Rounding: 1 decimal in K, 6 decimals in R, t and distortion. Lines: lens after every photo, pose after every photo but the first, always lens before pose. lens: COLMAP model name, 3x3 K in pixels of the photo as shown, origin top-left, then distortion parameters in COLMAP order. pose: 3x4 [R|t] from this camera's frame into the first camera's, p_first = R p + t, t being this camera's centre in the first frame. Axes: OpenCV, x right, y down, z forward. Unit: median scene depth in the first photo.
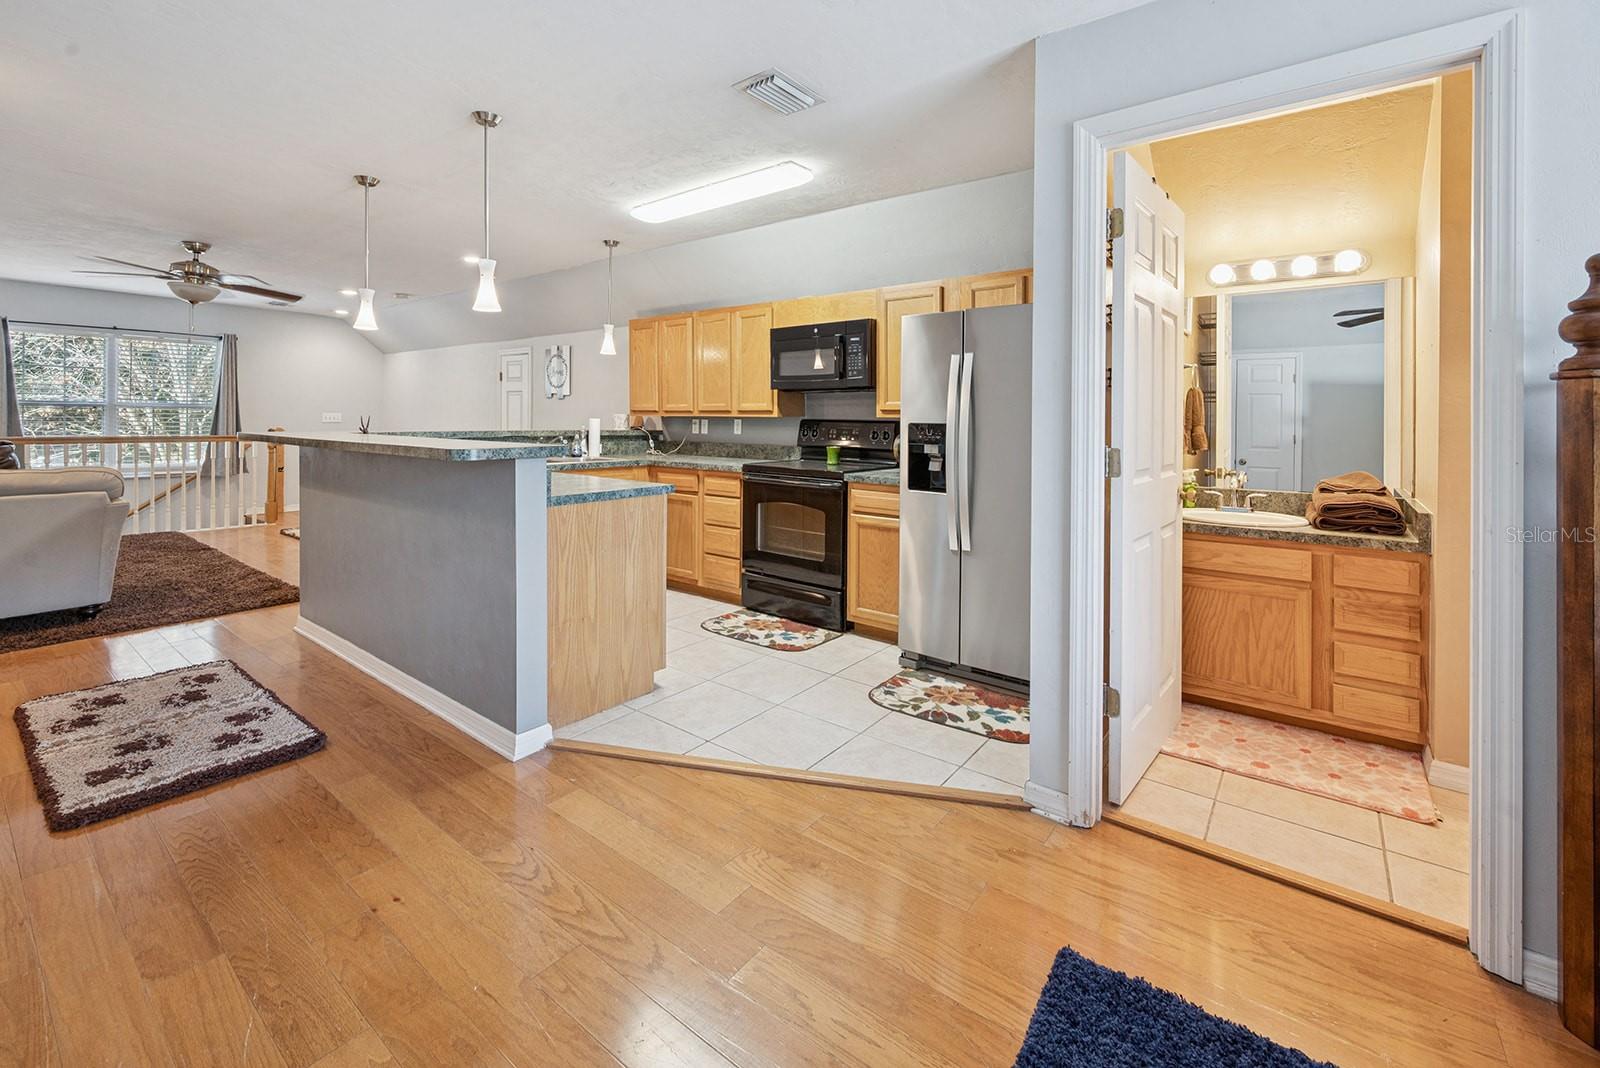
lens RADIAL K [[676.1, 0, 799.6], [0, 676.1, 416.2], [0, 0, 1]] dist [-0.001986, -0.000766]
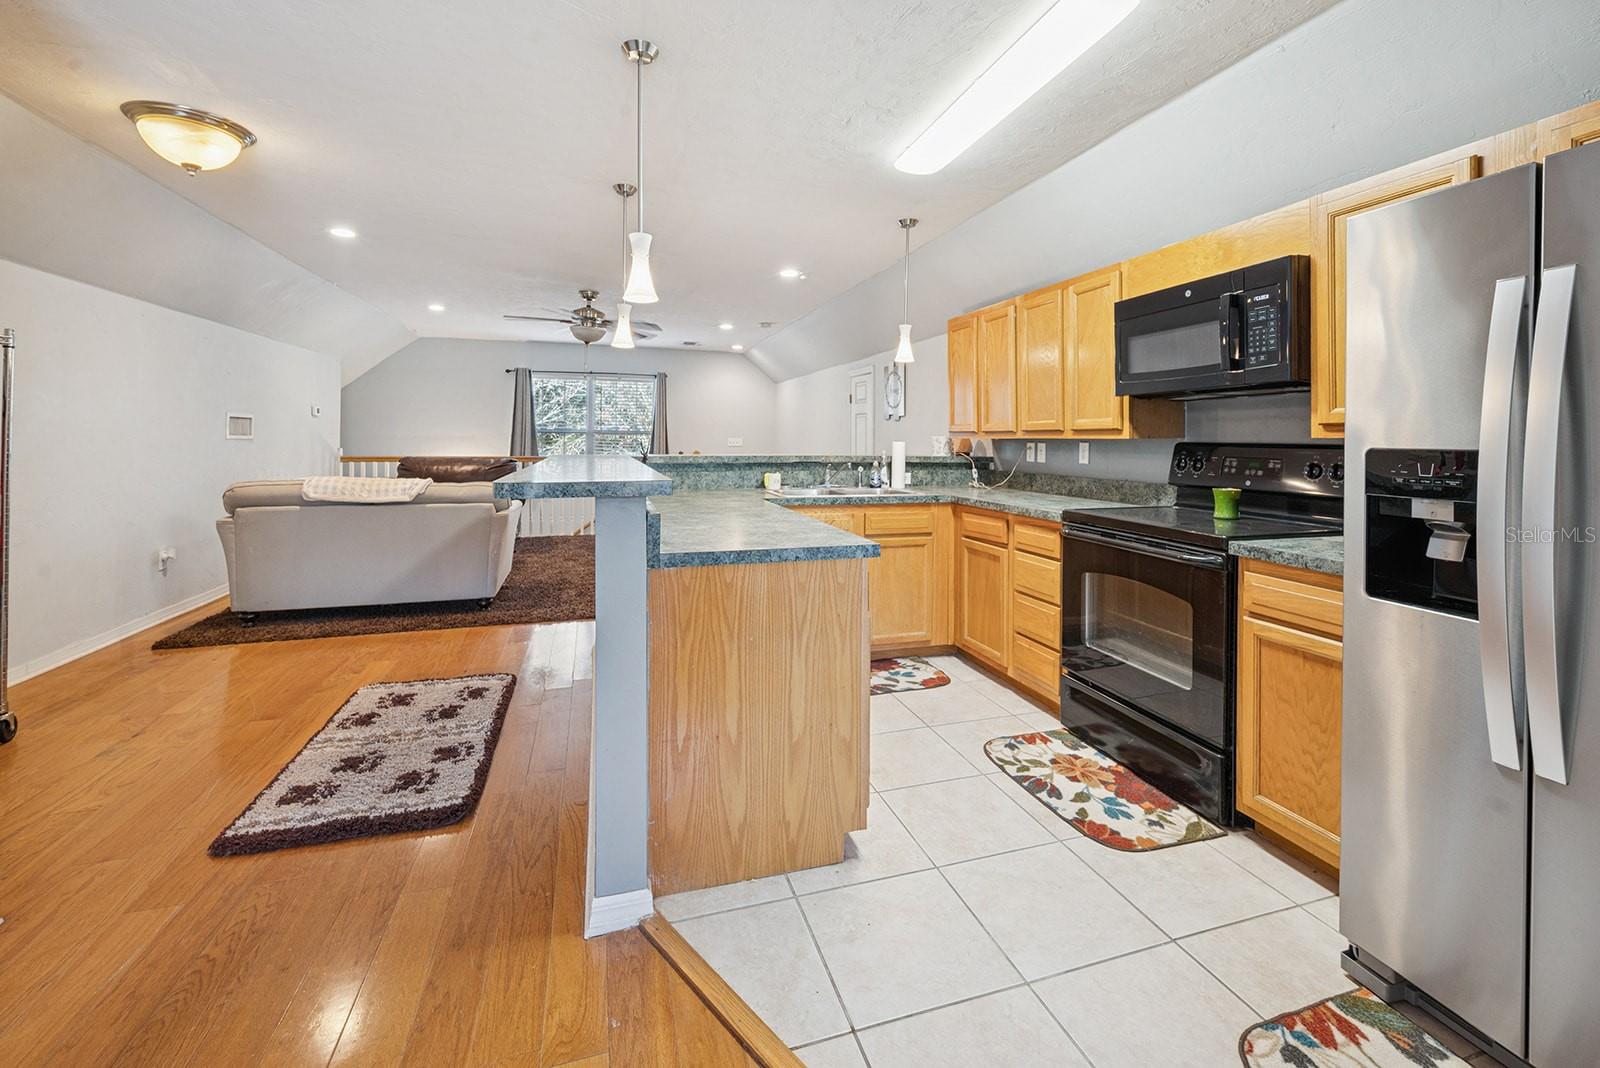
lens RADIAL K [[666.4, 0, 803.9], [0, 666.4, 440.4], [0, 0, 1]] dist [-0.002428, -0.000565]
pose [[0.818479, -0.002678, -0.574531, 0.082992], [0.002124, 0.999996, -0.001634, 0.003450], [0.574533, 0.000117, 0.818482, 0.319082]]
